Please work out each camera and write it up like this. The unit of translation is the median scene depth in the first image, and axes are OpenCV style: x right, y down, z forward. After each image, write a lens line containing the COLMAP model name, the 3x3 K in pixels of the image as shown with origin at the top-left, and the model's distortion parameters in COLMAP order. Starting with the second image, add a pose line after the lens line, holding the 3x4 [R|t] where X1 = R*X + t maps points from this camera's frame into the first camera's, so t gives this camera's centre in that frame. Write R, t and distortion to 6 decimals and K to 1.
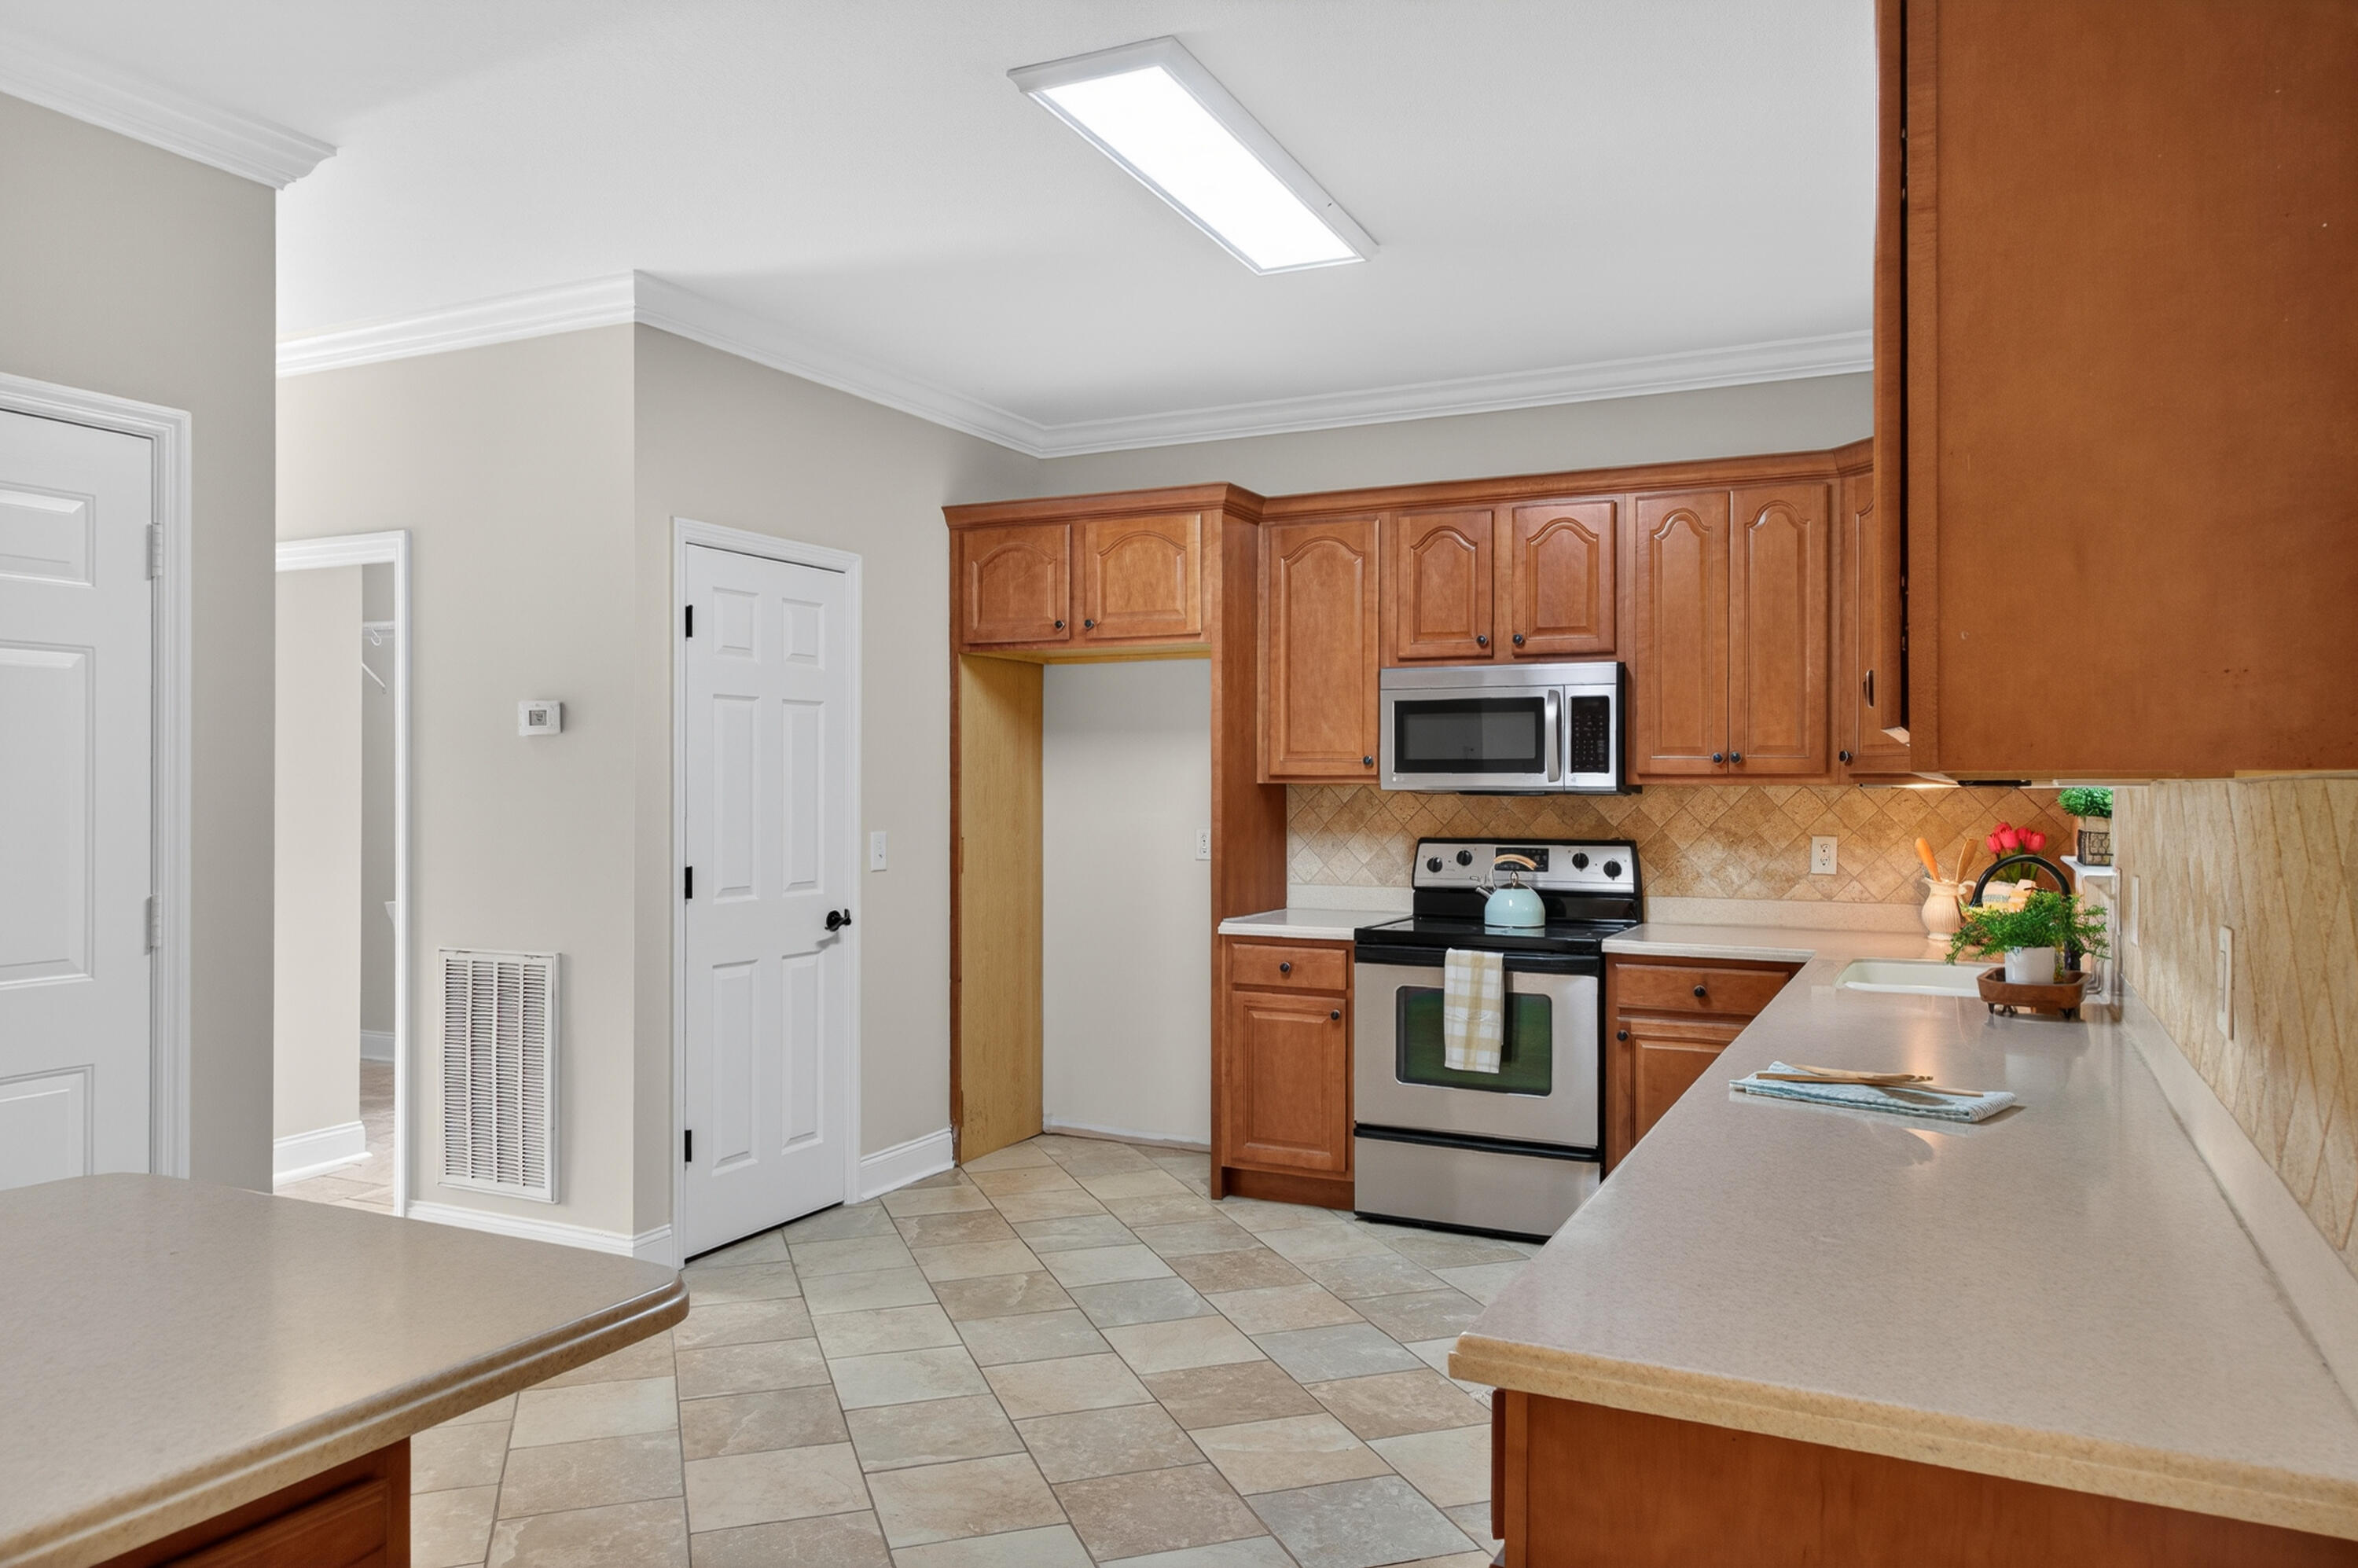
lens RADIAL K [[1647.2, 0, 1189.2], [0, 1647.2, 773.2], [0, 0, 1]] dist [0.036863, -0.004519]
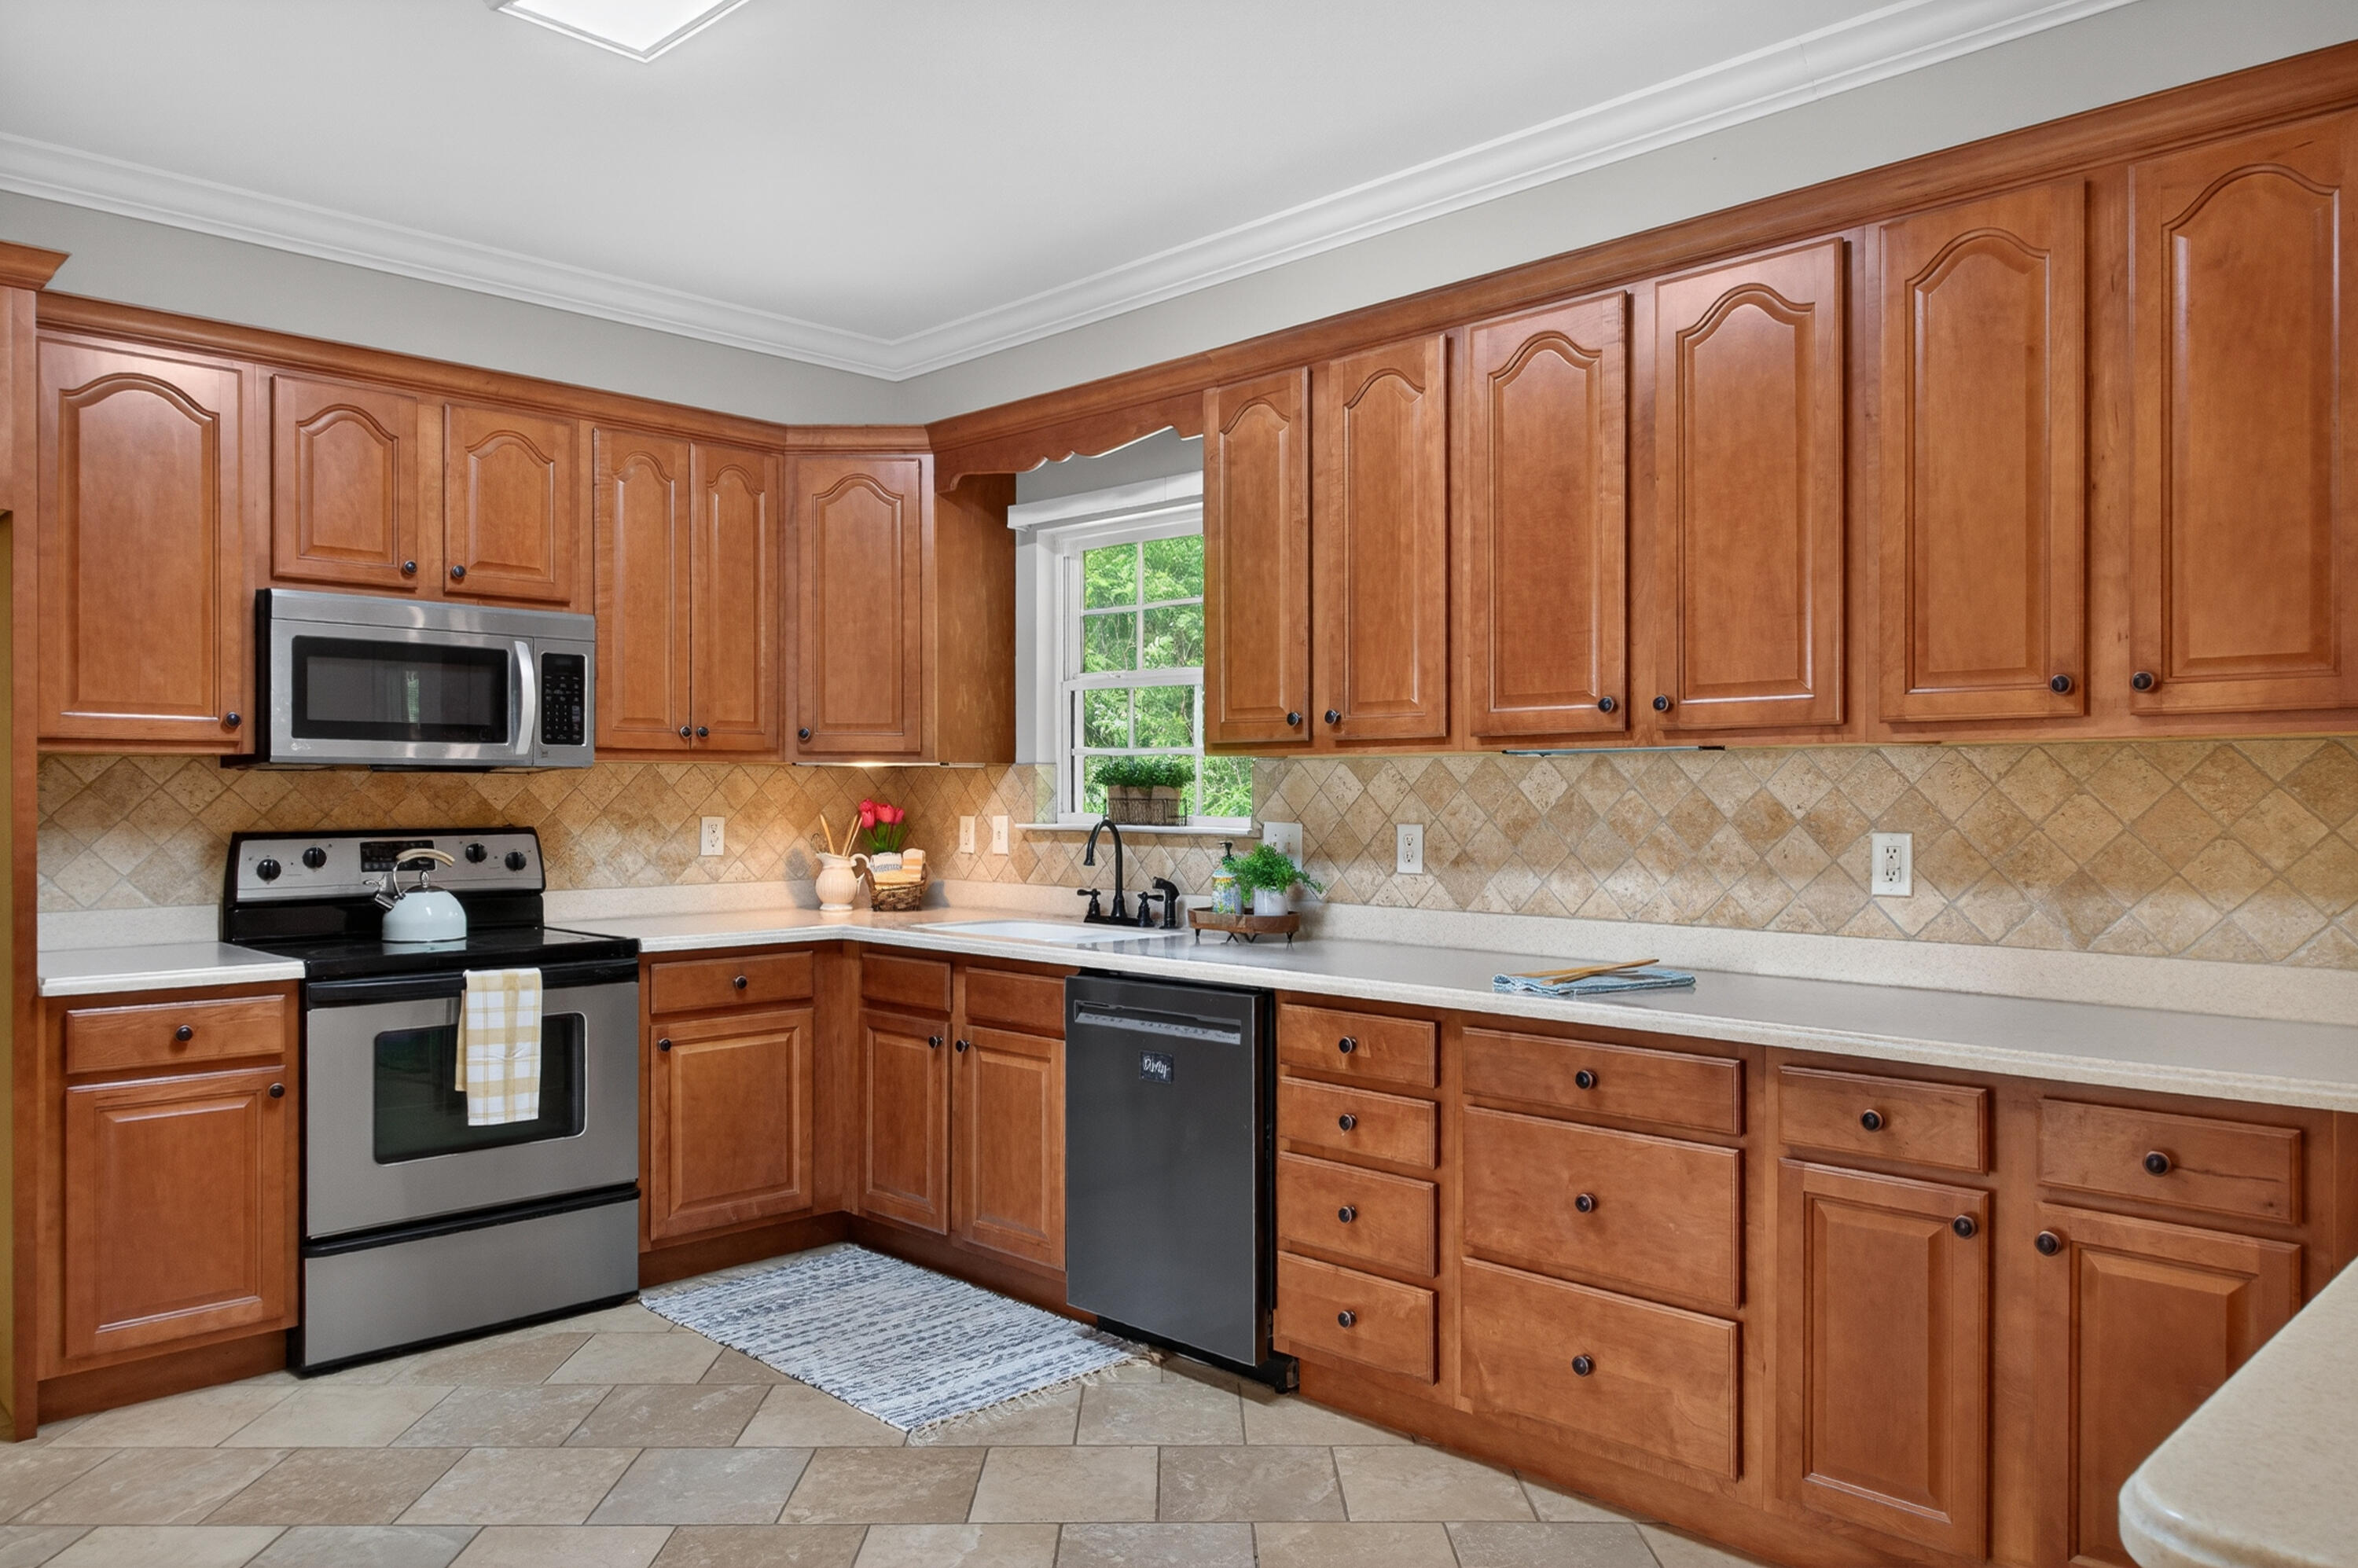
lens RADIAL K [[1647.2, 0, 1192.3], [0, 1647.2, 796.5], [0, 0, 1]] dist [0.036863, -0.004519]
pose [[0.325036, -0.004719, 0.945690, -0.439218], [-0.006104, 0.999956, 0.007088, 0.017678], [-0.945682, -0.008077, 0.324993, 0.417218]]
